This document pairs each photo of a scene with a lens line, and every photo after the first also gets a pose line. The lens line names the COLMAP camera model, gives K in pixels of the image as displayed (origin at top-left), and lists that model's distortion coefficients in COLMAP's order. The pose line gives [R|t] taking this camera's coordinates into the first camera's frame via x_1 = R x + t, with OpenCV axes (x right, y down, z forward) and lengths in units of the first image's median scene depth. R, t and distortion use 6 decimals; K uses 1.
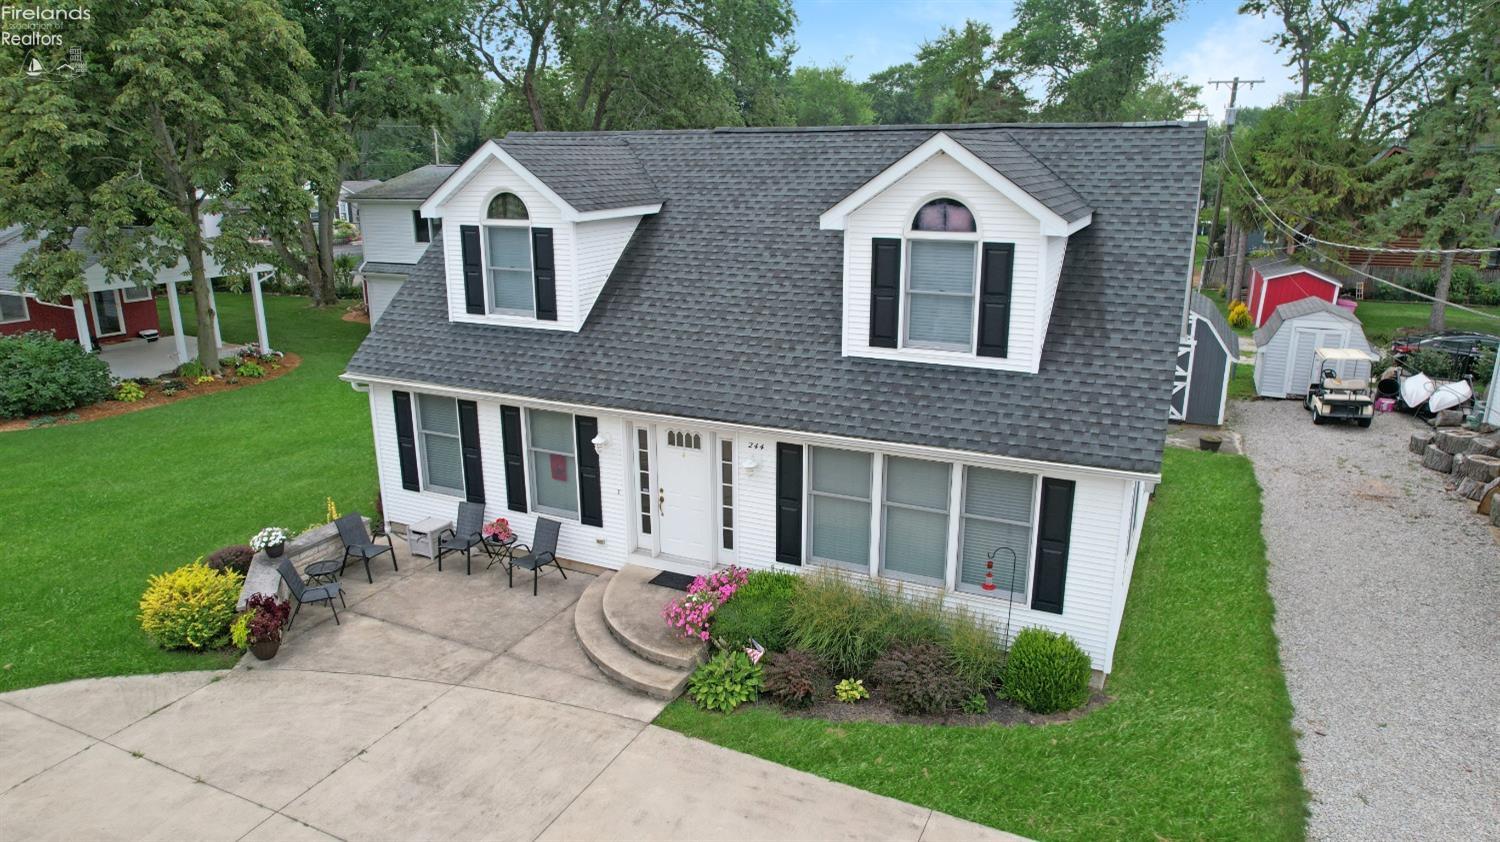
lens RADIAL K [[961.6, 0, 722.7], [0, 961.6, 410.5], [0, 0, 1]] dist [-0.037961, 0.012353]
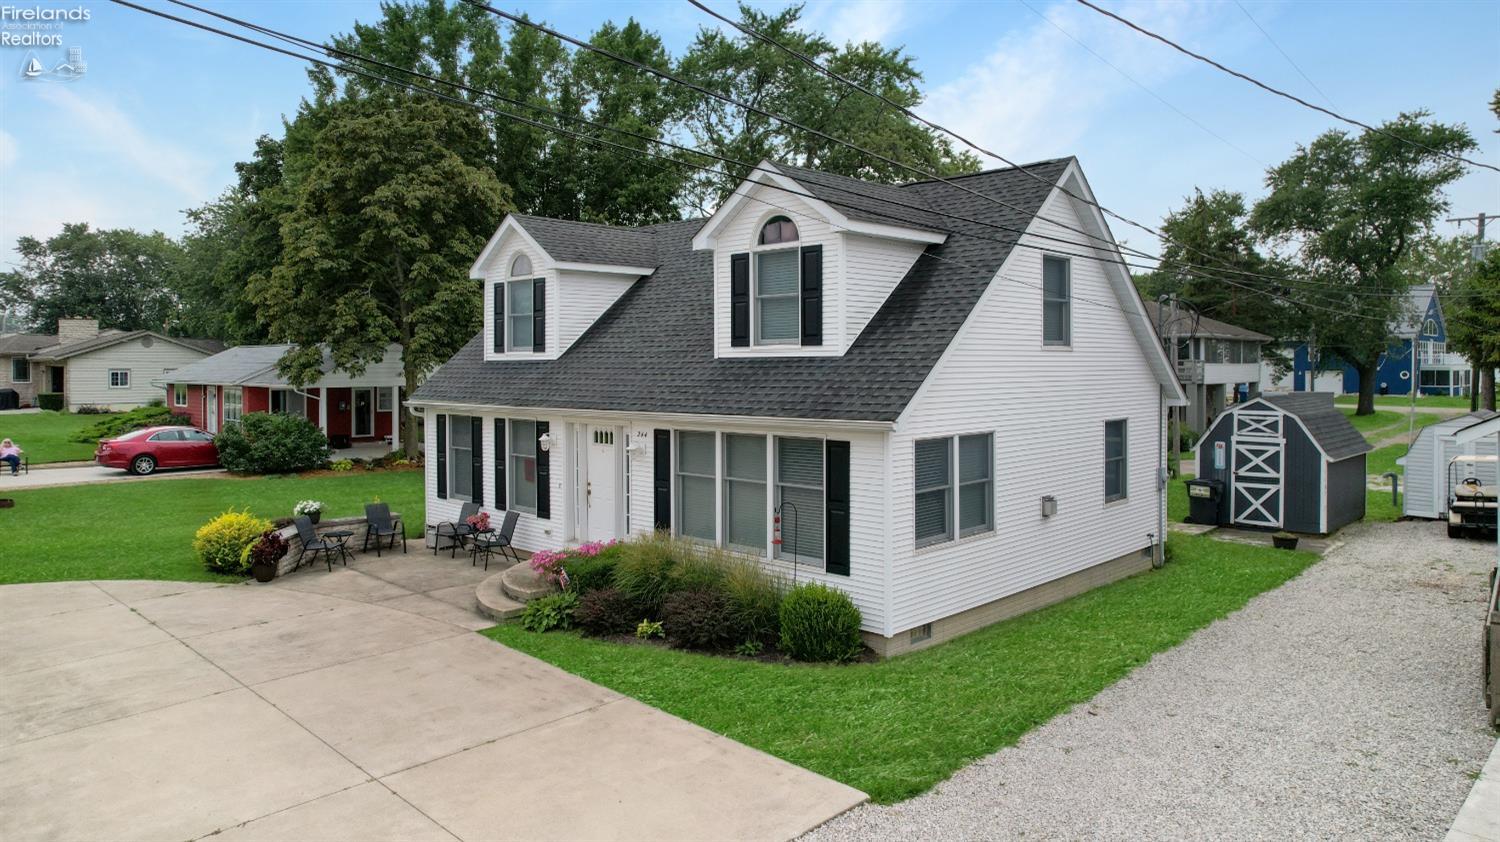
lens RADIAL K [[961.6, 0, 732.0], [0, 961.6, 372.8], [0, 0, 1]] dist [-0.037961, 0.012353]
pose [[0.948329, 0.004312, -0.317260, 0.448242], [-0.082667, 0.968731, -0.233937, 0.201075], [0.306331, 0.248077, 0.919032, -0.048148]]
